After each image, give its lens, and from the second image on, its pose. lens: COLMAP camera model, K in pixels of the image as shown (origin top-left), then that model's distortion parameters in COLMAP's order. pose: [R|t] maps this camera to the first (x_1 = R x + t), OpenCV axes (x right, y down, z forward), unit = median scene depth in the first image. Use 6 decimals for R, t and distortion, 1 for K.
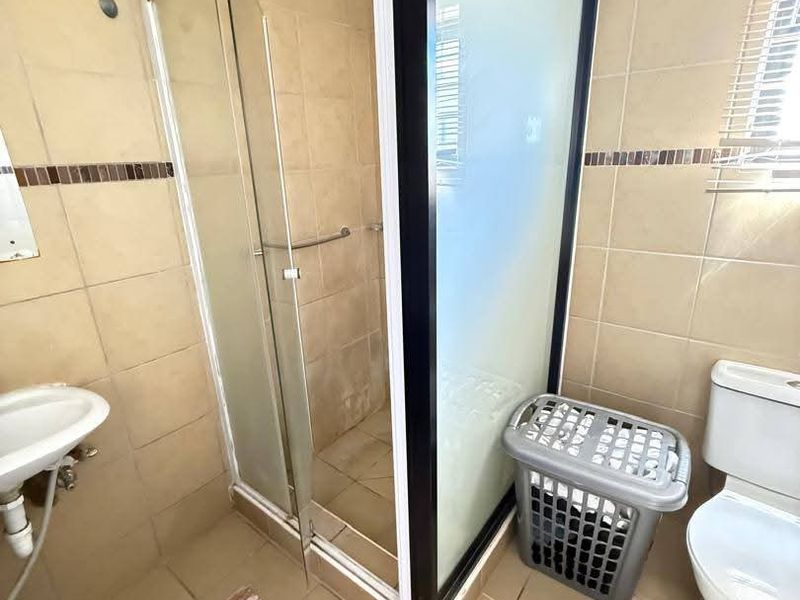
lens RADIAL K [[429.1, 0, 400.0], [0, 429.1, 300.0], [0, 0, 1]] dist [-0.000178, 0.000735]
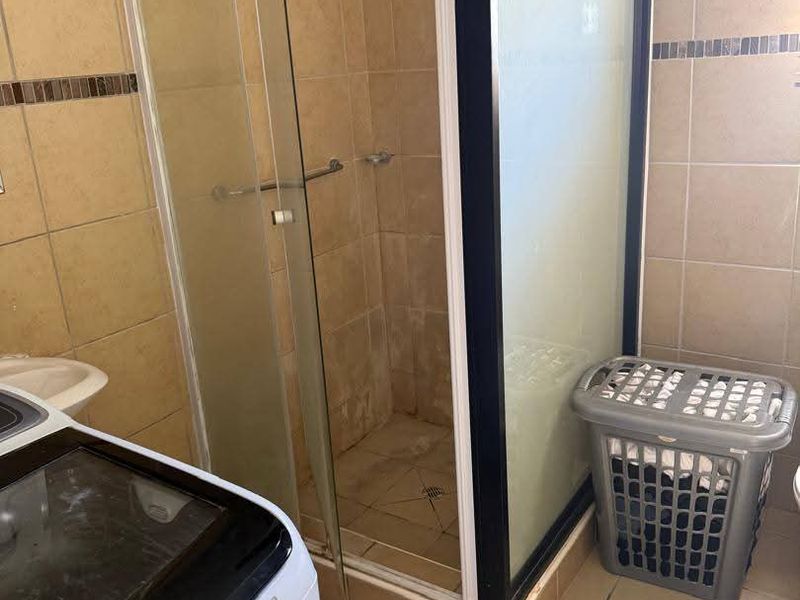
lens RADIAL K [[753.2, 0, 400.0], [0, 753.2, 300.0], [0, 0, 1]] dist [0.116190, -0.267344]
pose [[0.996622, -0.055274, 0.060735, -0.159107], [0.056340, 0.998284, -0.015975, 0.139544], [-0.059747, 0.019342, 0.998026, -0.404837]]
